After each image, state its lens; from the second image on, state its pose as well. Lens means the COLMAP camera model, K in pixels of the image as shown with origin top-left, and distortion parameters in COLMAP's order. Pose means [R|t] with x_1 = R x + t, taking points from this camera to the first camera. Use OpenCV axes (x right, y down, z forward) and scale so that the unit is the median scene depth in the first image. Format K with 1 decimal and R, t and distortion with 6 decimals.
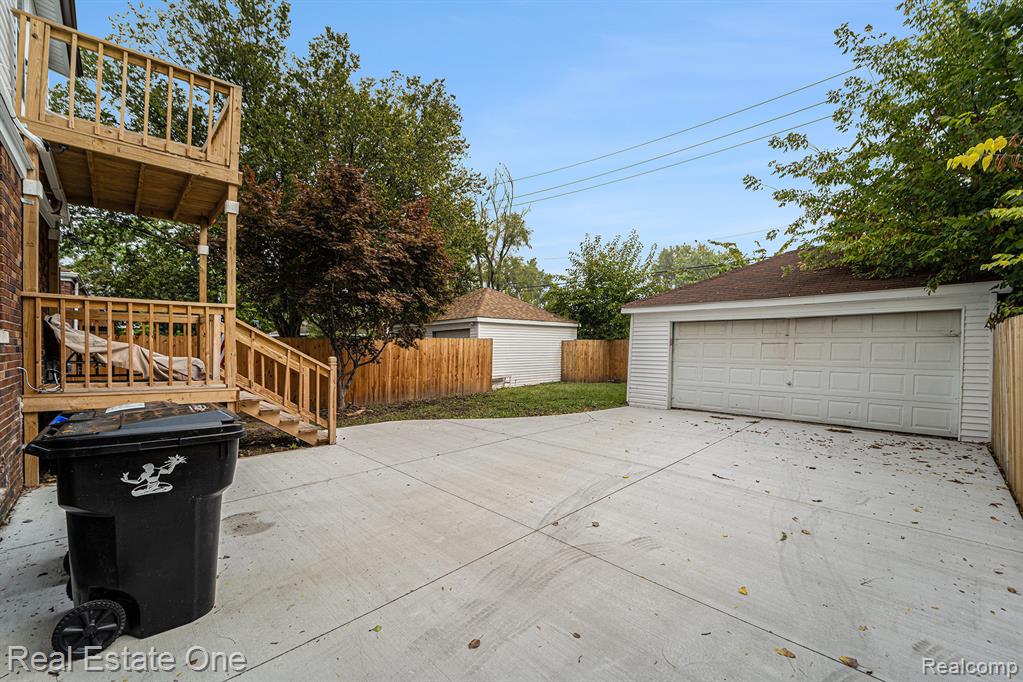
lens RADIAL K [[416.3, 0, 511.5], [0, 416.3, 341.0], [0, 0, 1]] dist [-0.001666, -0.000091]
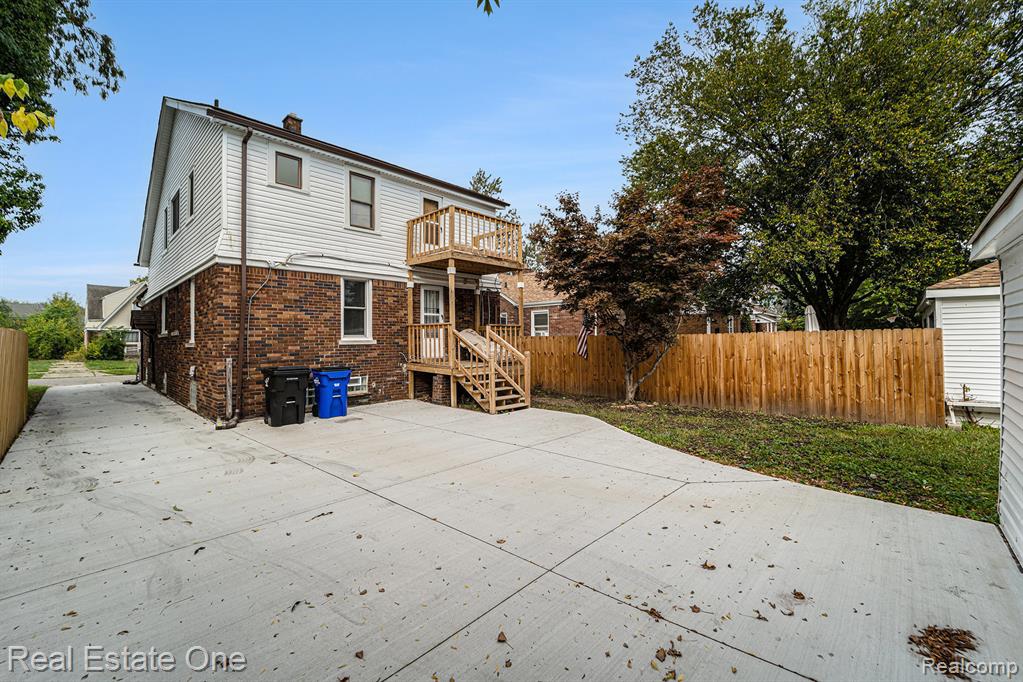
lens RADIAL K [[416.3, 0, 511.5], [0, 416.3, 341.0], [0, 0, 1]] dist [-0.001666, -0.000091]
pose [[0.043587, 0.001197, -0.999049, 1.206740], [0.024386, 0.999700, 0.002261, -0.005390], [0.998752, -0.024462, 0.043544, 1.218410]]
